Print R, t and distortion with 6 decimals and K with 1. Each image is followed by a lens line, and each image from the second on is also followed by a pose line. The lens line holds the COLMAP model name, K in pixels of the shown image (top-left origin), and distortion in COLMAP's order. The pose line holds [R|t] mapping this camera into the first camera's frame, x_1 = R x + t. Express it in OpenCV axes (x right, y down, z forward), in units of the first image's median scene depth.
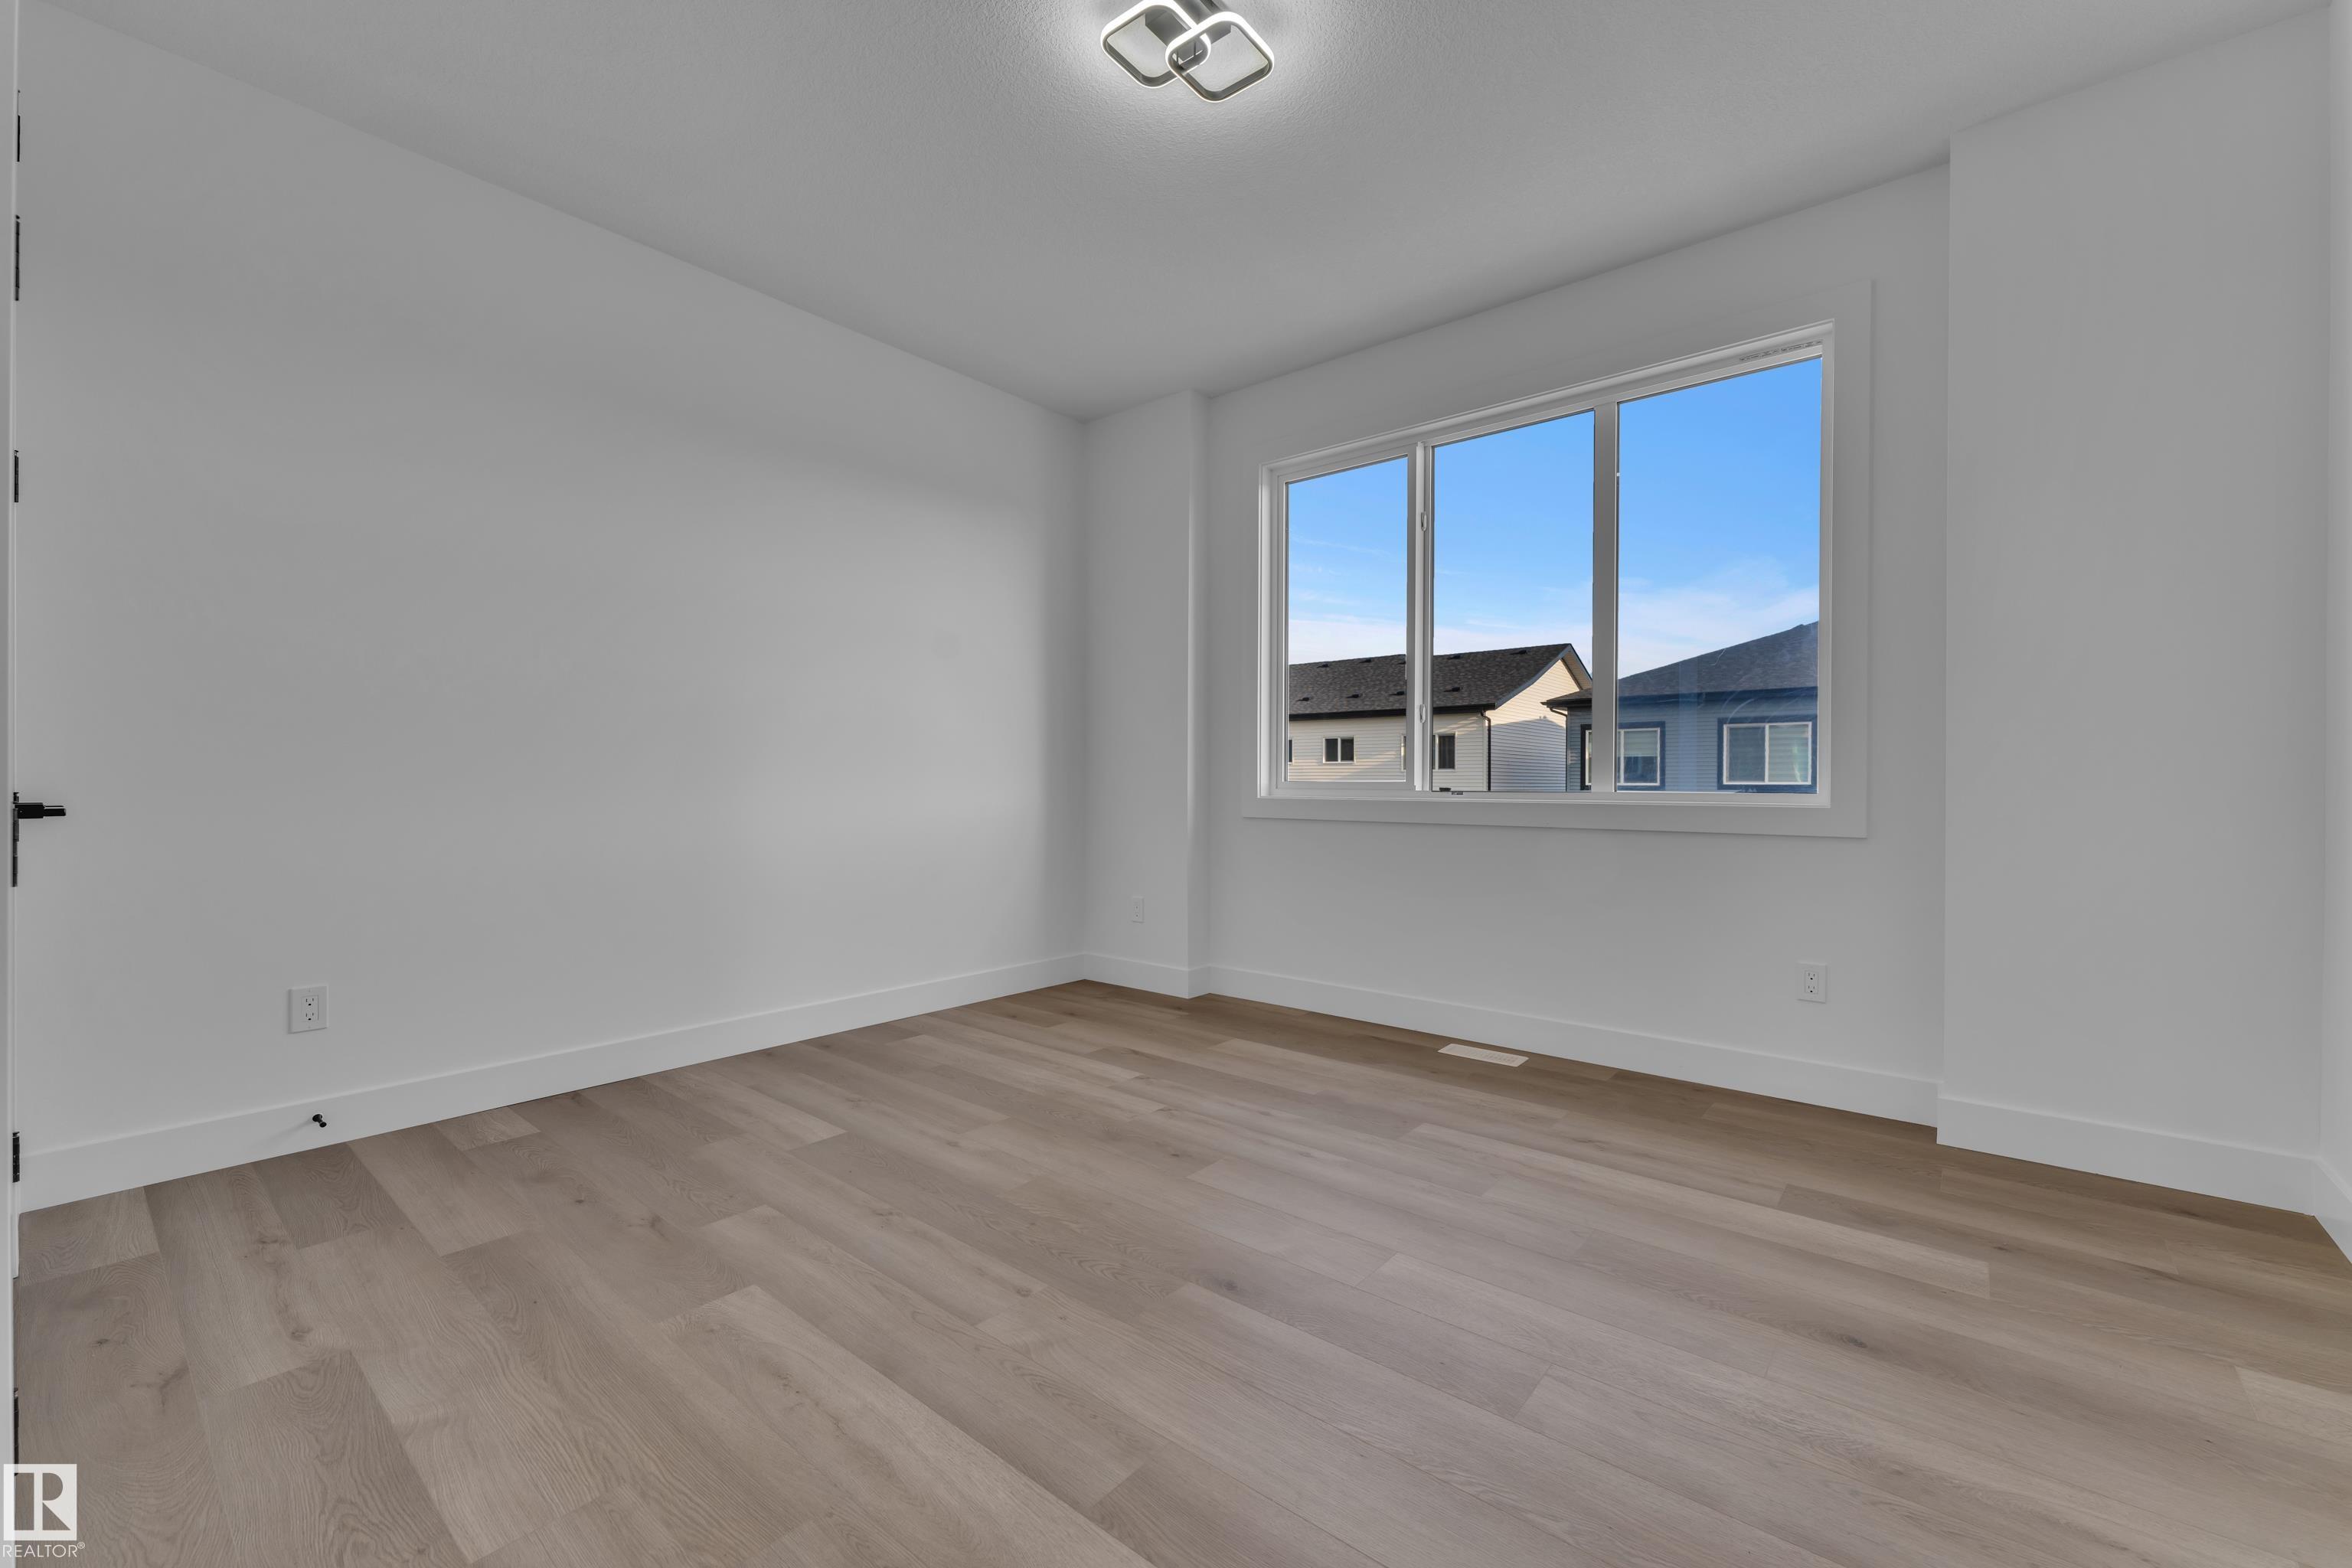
lens RADIAL K [[959.5, 0, 1166.2], [0, 959.5, 782.9], [0, 0, 1]] dist [-0.001783, -0.000120]
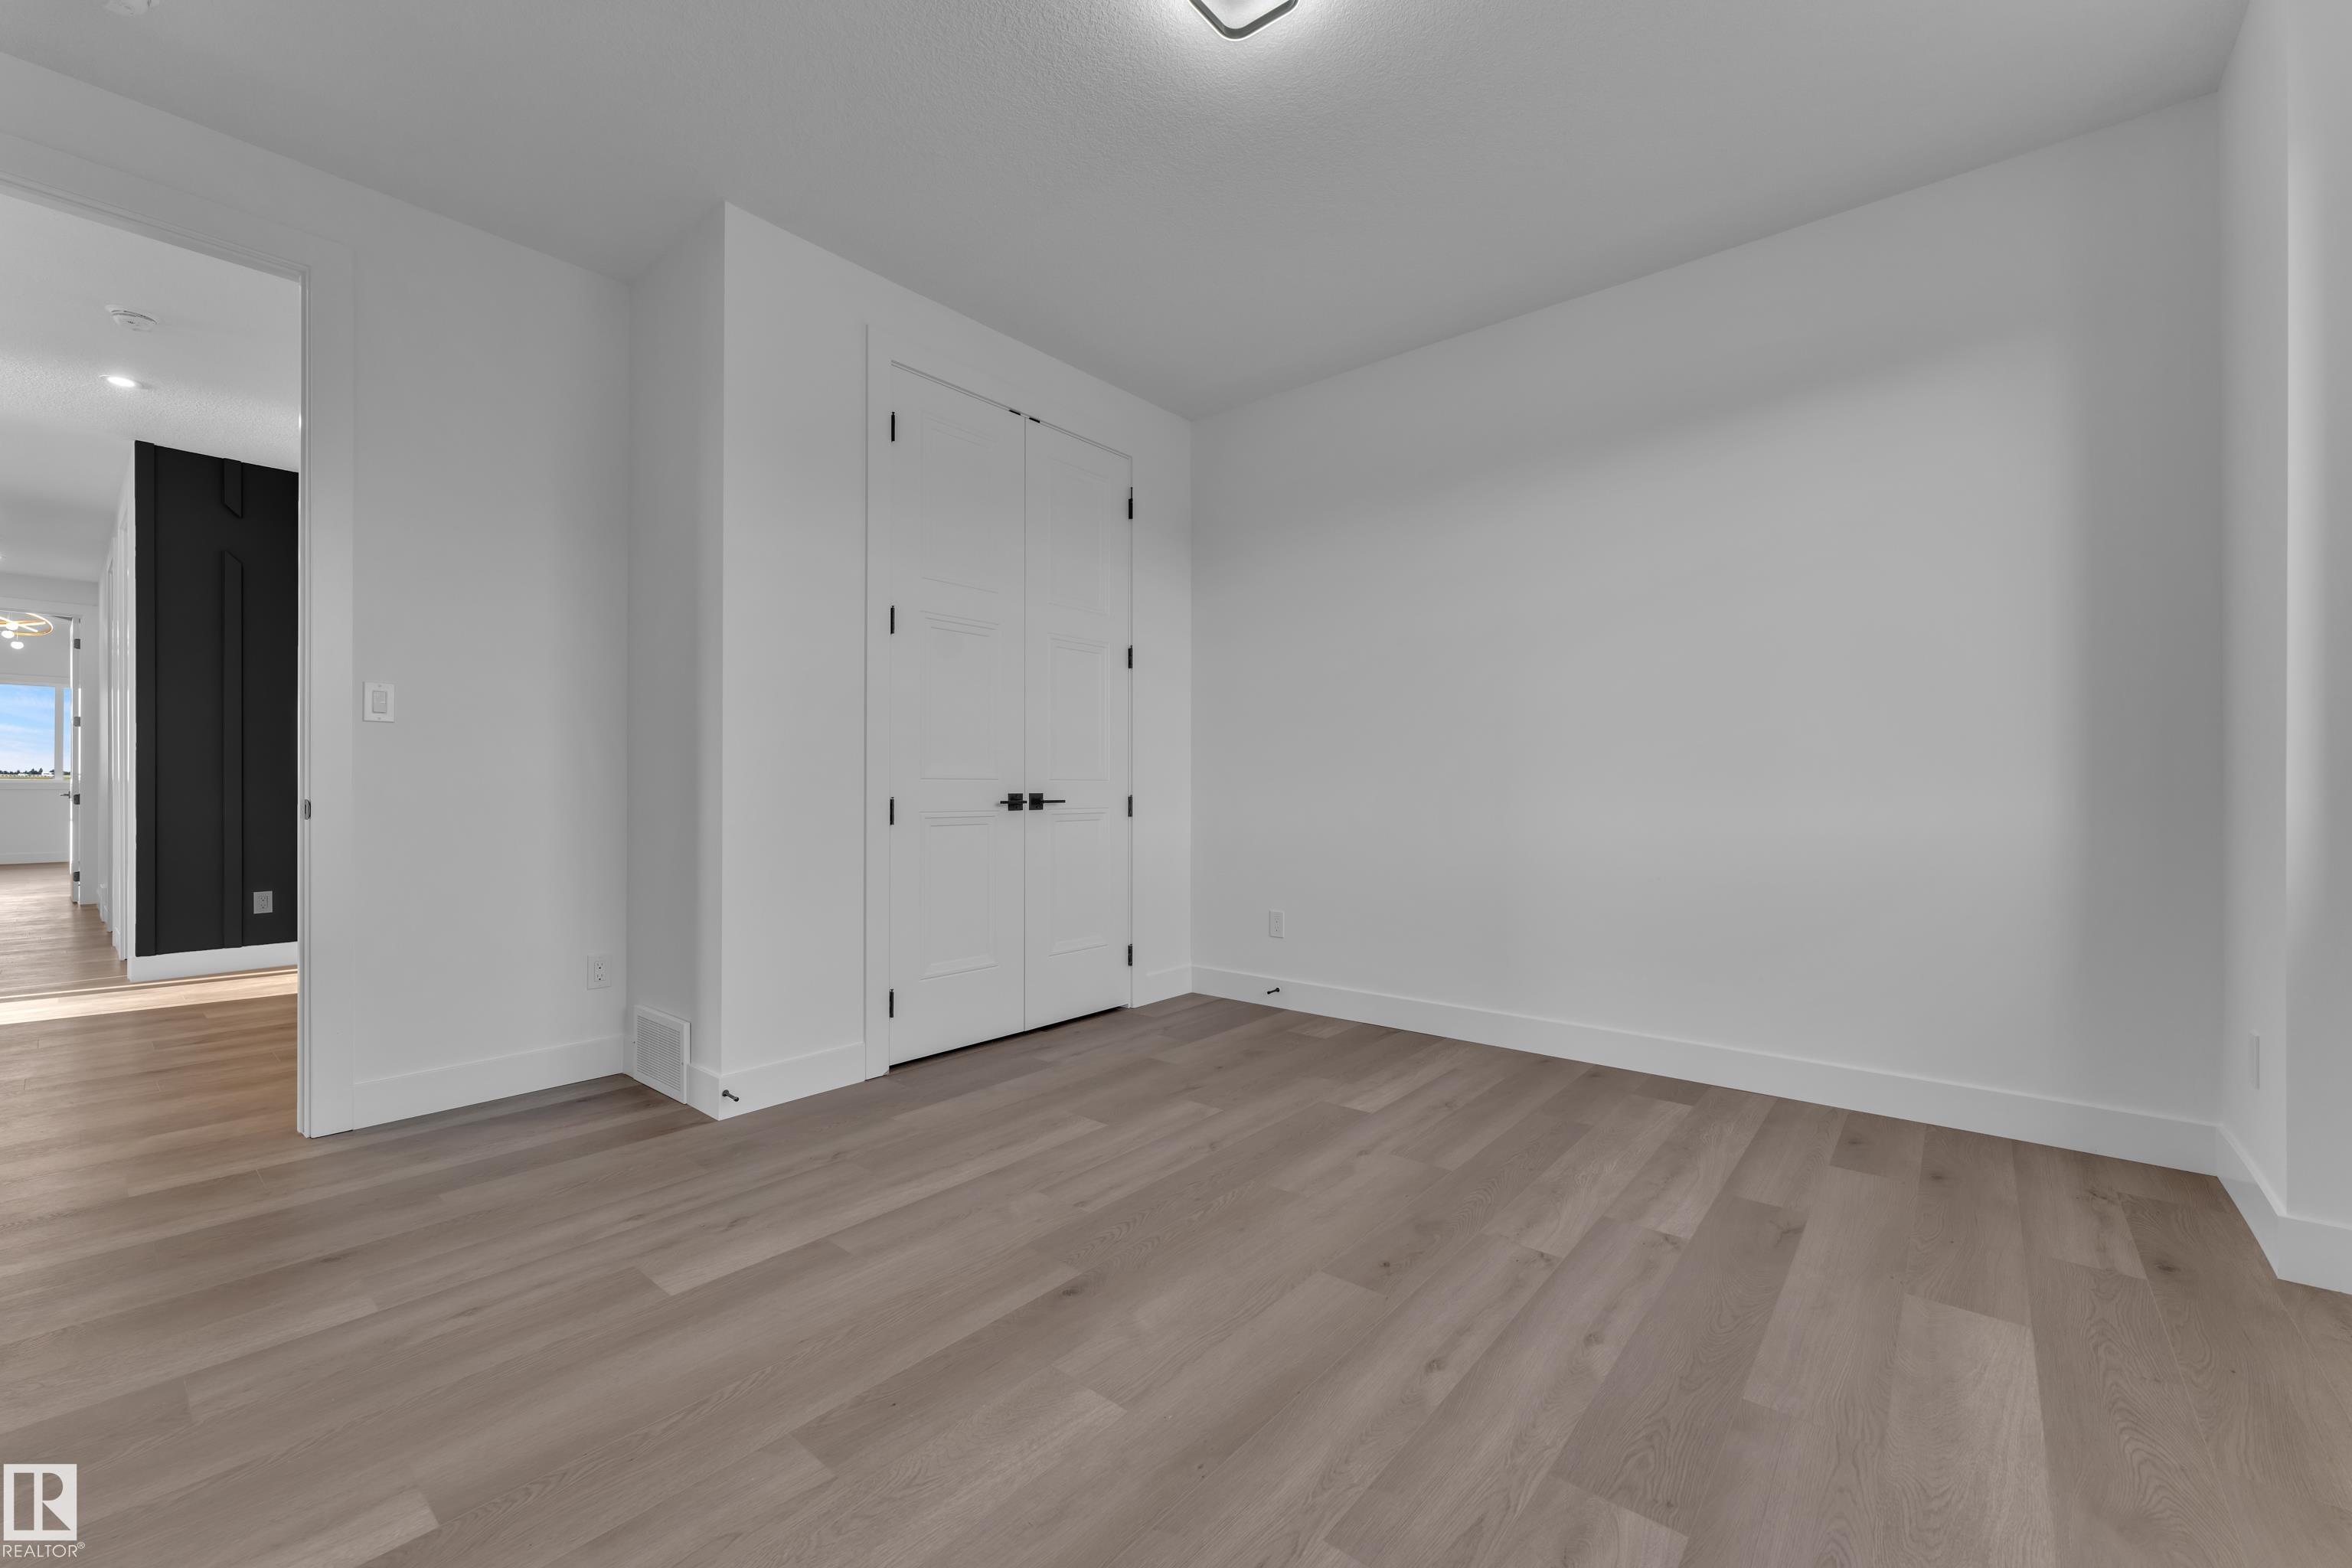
lens RADIAL K [[959.5, 0, 1179.5], [0, 959.5, 785.2], [0, 0, 1]] dist [-0.001783, -0.000120]
pose [[0.006147, 0.000626, -0.999981, 0.793498], [-0.004932, 0.999988, 0.000596, -0.007932], [0.999969, 0.004928, 0.006150, 0.812952]]
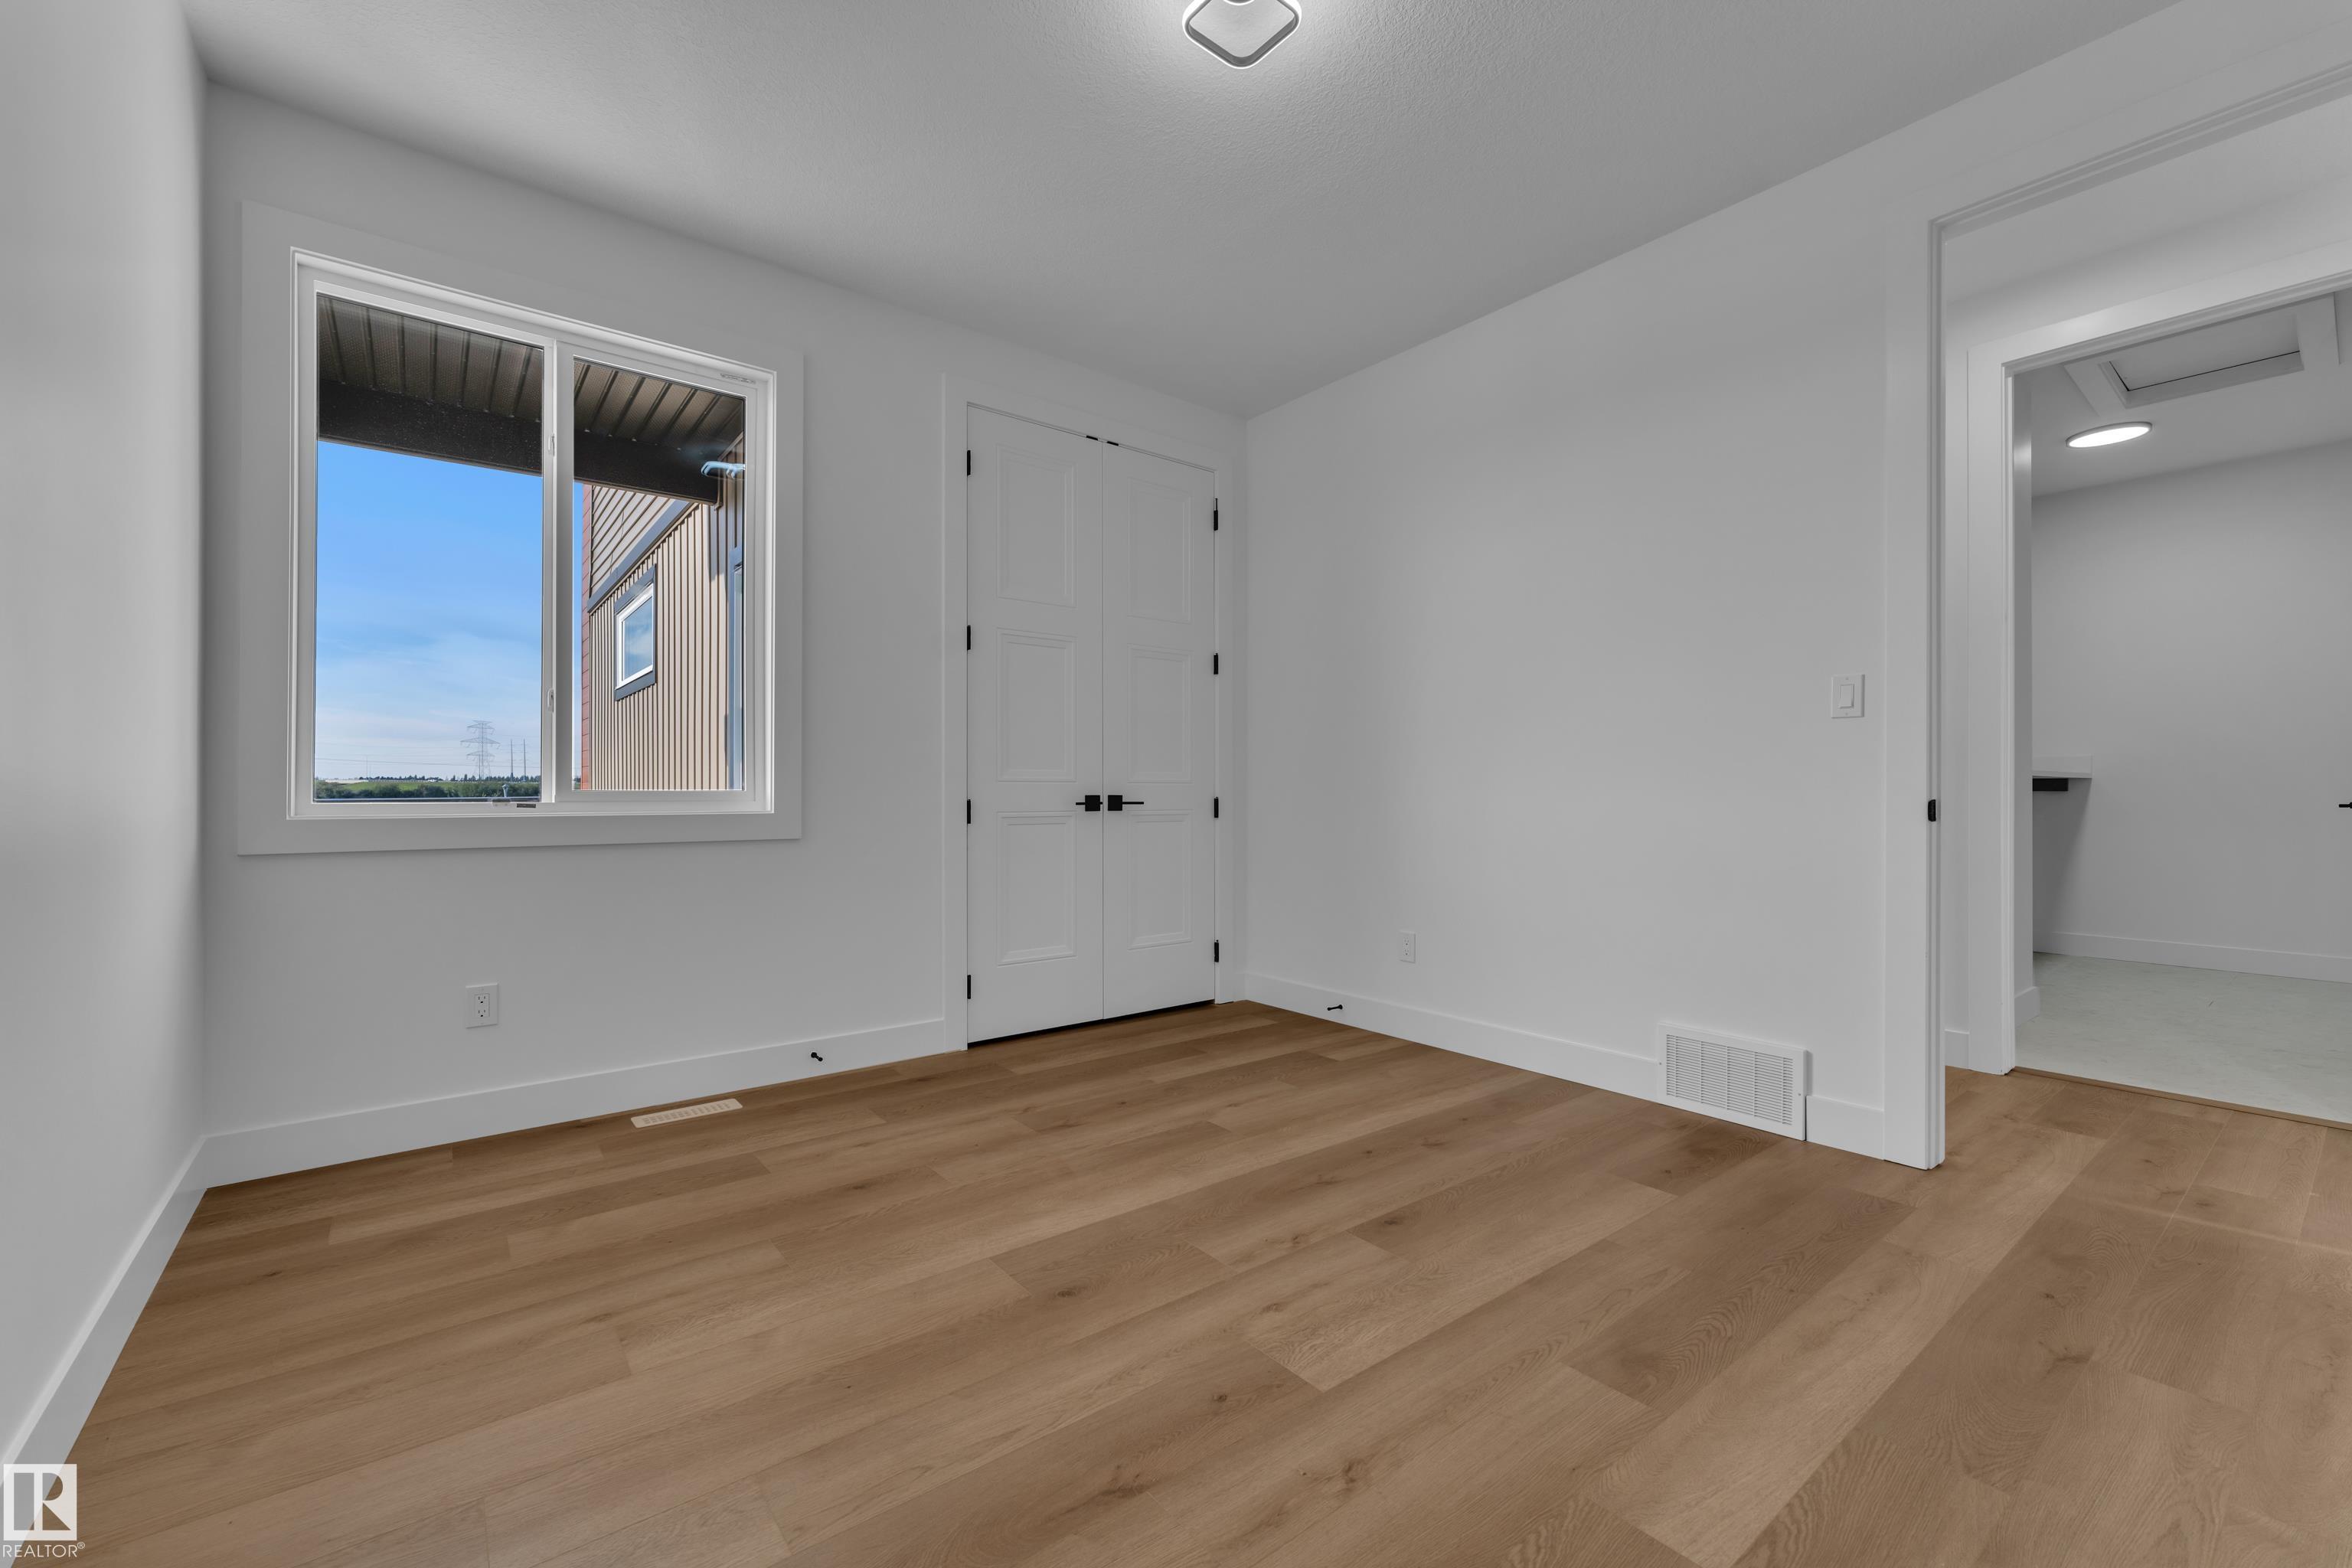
lens RADIAL K [[959.5, 0, 1183.4], [0, 959.5, 789.5], [0, 0, 1]] dist [-0.001783, -0.000120]
pose [[-0.217761, 0.002076, -0.976000, 0.828363], [-0.004690, 0.999984, 0.003173, -0.008642], [0.975991, 0.005268, -0.217748, 1.134393]]
